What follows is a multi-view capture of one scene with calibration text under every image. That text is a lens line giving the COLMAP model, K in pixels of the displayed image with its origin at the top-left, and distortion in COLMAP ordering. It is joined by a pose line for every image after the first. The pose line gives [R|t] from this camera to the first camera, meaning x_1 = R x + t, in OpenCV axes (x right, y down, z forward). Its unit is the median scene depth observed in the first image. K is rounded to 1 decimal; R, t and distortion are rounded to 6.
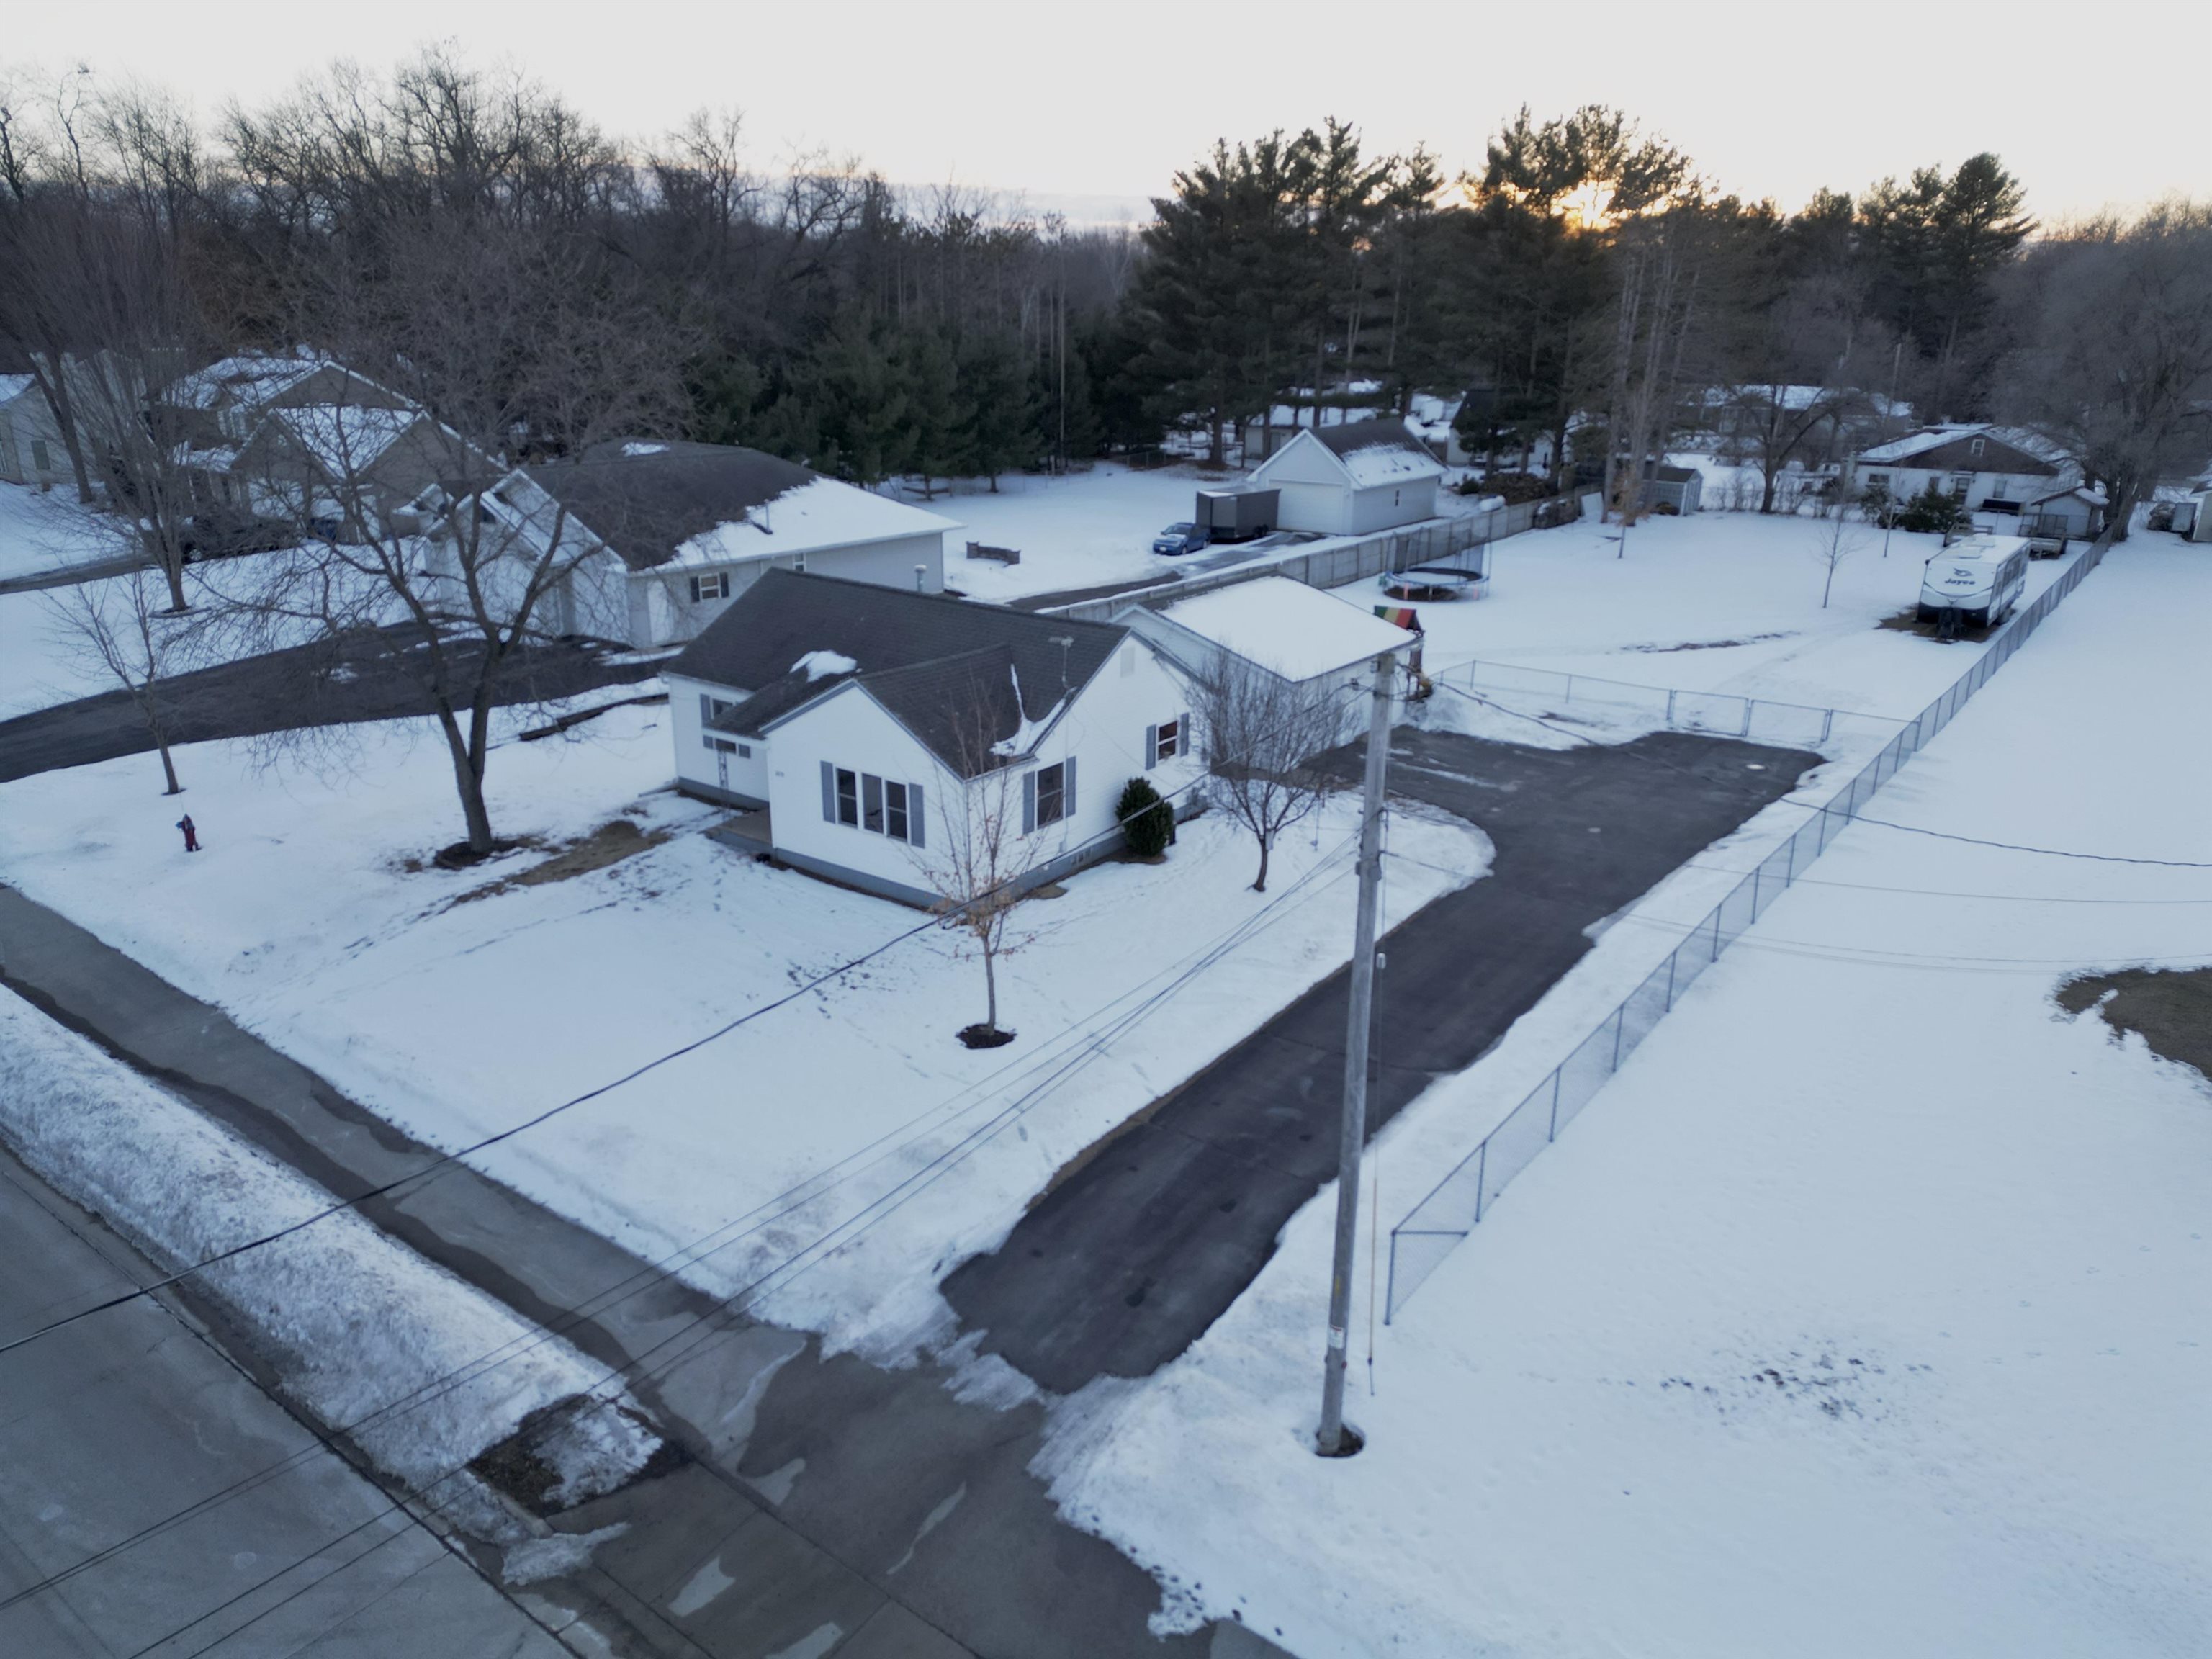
lens RADIAL K [[1528.4, 0, 1117.4], [0, 1528.4, 818.8], [0, 0, 1]] dist [0.089505, -0.073051]
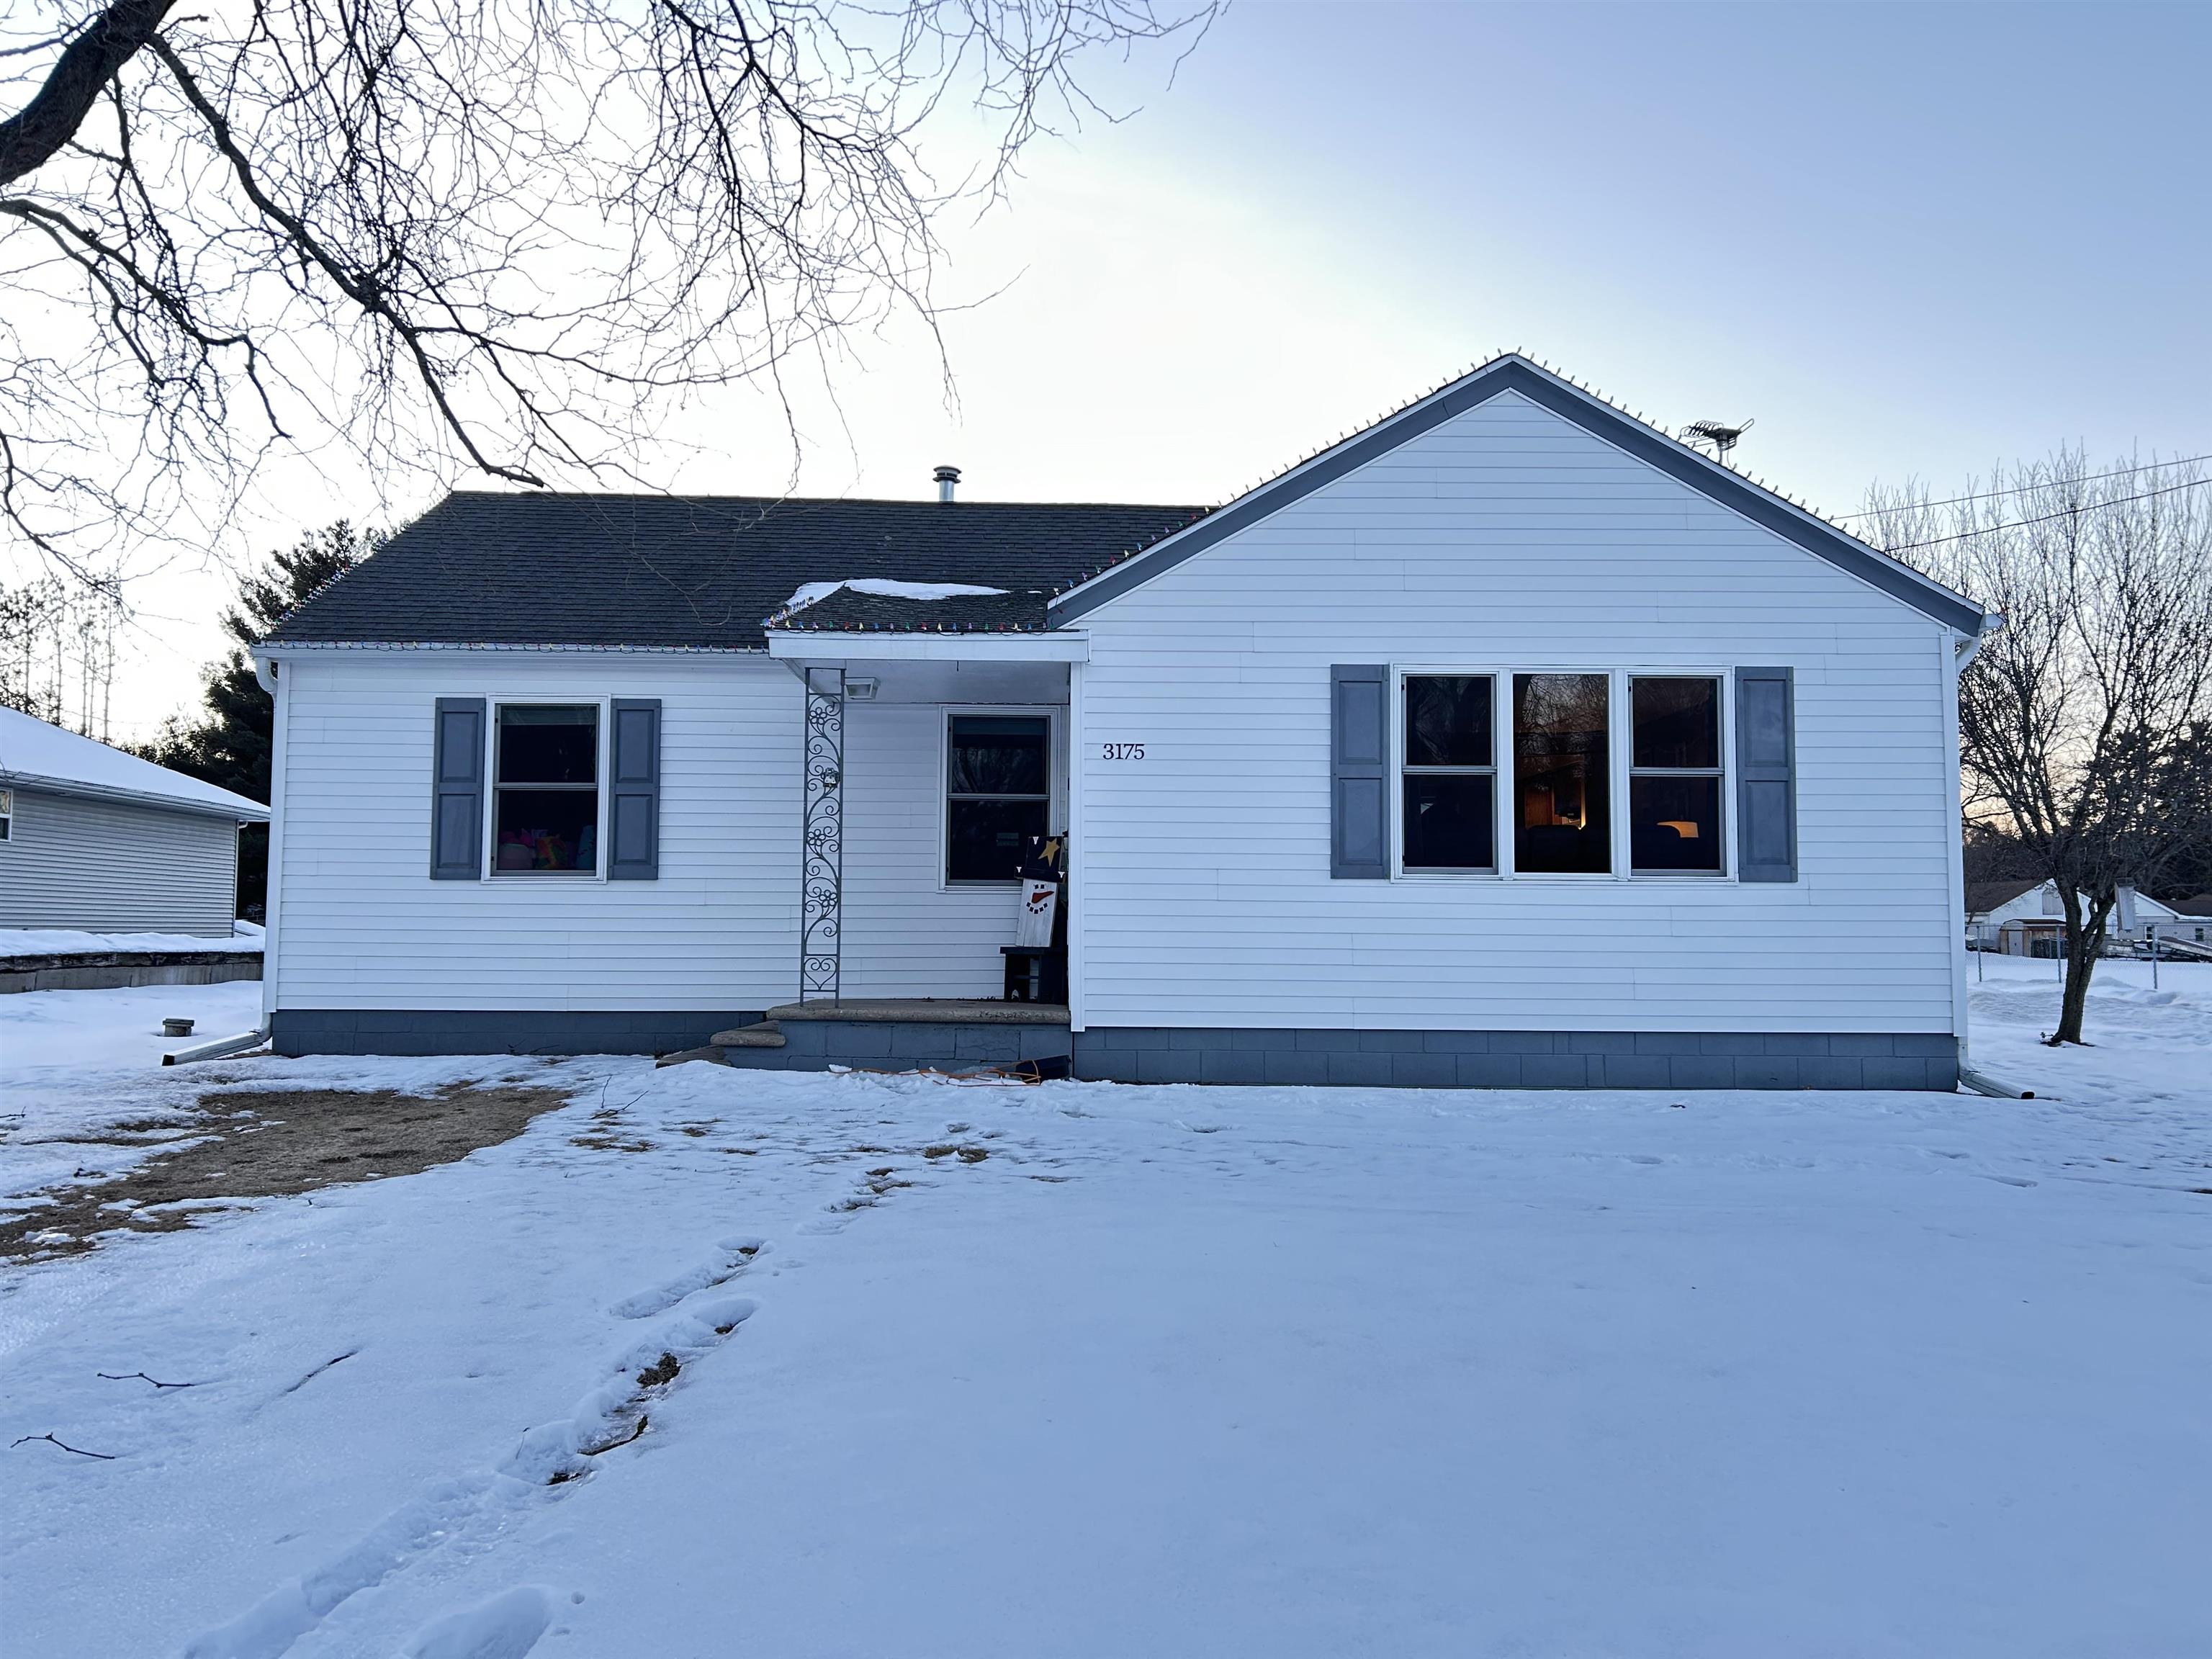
lens RADIAL K [[1666.9, 0, 1097.3], [0, 1666.9, 822.1], [0, 0, 1]] dist [0.087158, -0.108152]
pose [[0.800927, 0.022977, 0.598321, -0.378182], [0.196997, 0.933520, -0.299554, 0.069955], [-0.565428, 0.357789, 0.743155, 0.711601]]
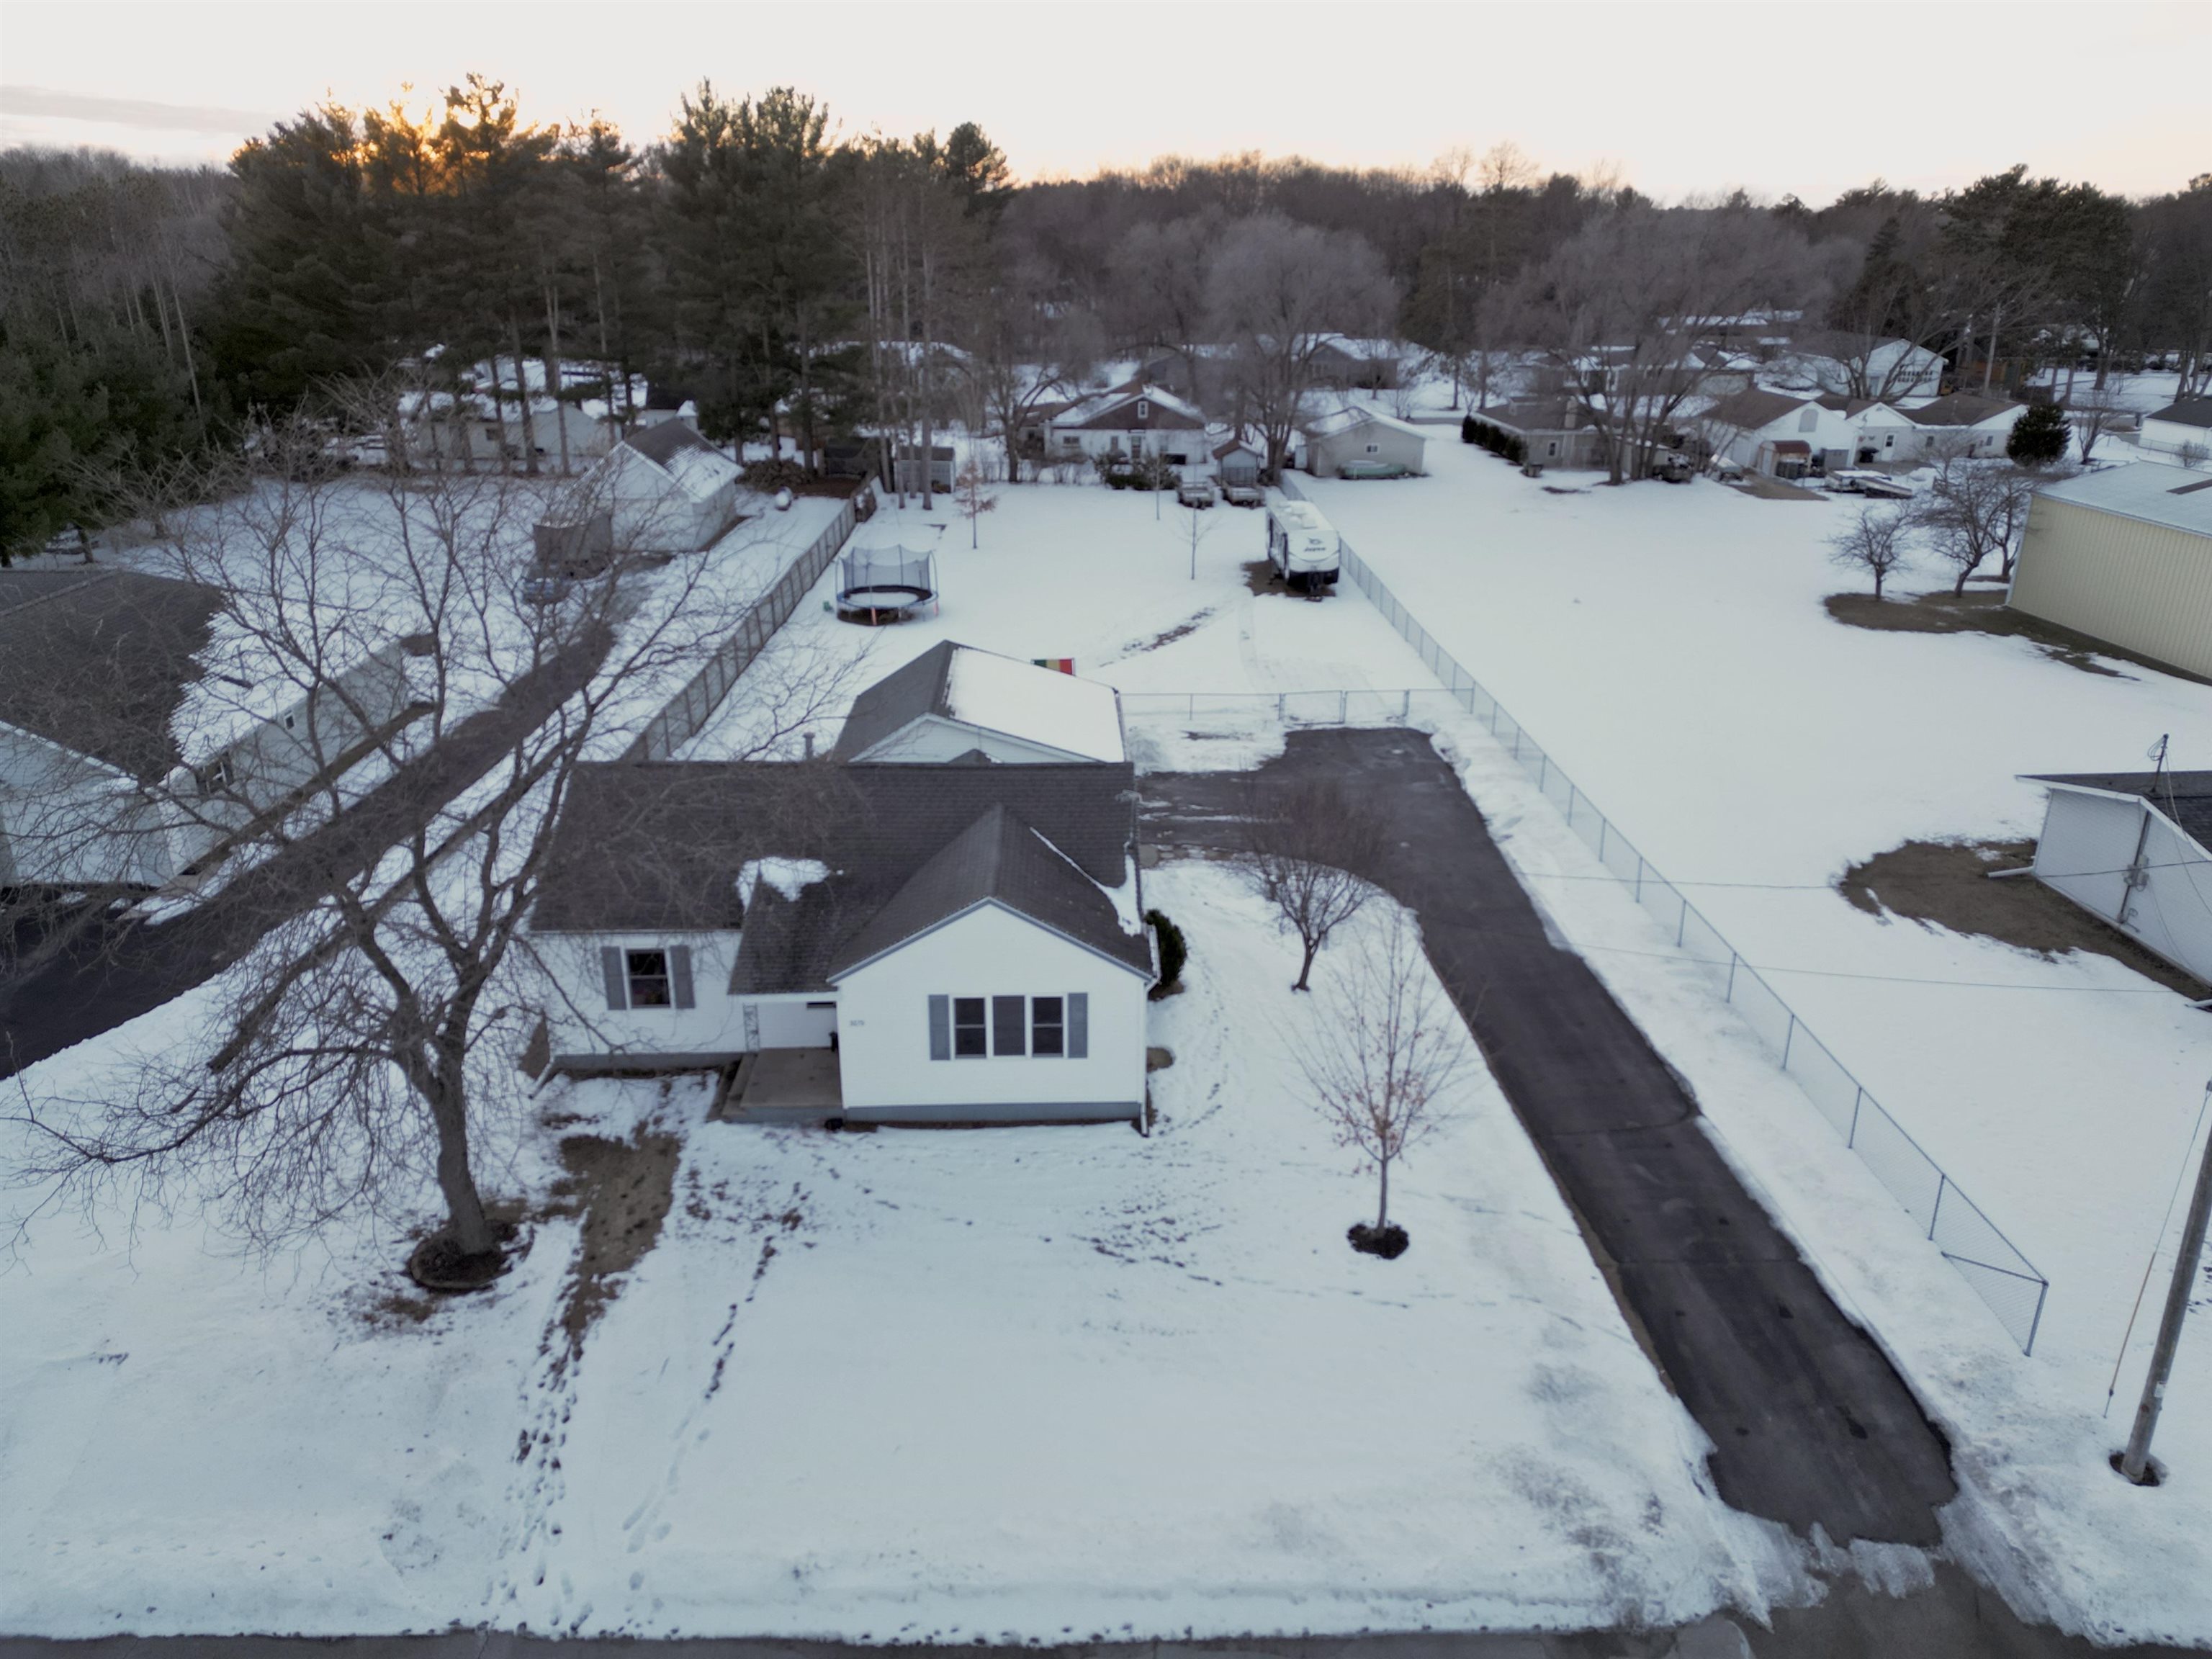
lens RADIAL K [[1528.4, 0, 1117.4], [0, 1528.4, 818.8], [0, 0, 1]] dist [0.089505, -0.073051]
pose [[0.788560, -0.226698, 0.571647, -0.514854], [0.199733, 0.973591, 0.110575, -0.185143], [-0.581618, 0.026981, 0.813014, 0.216746]]
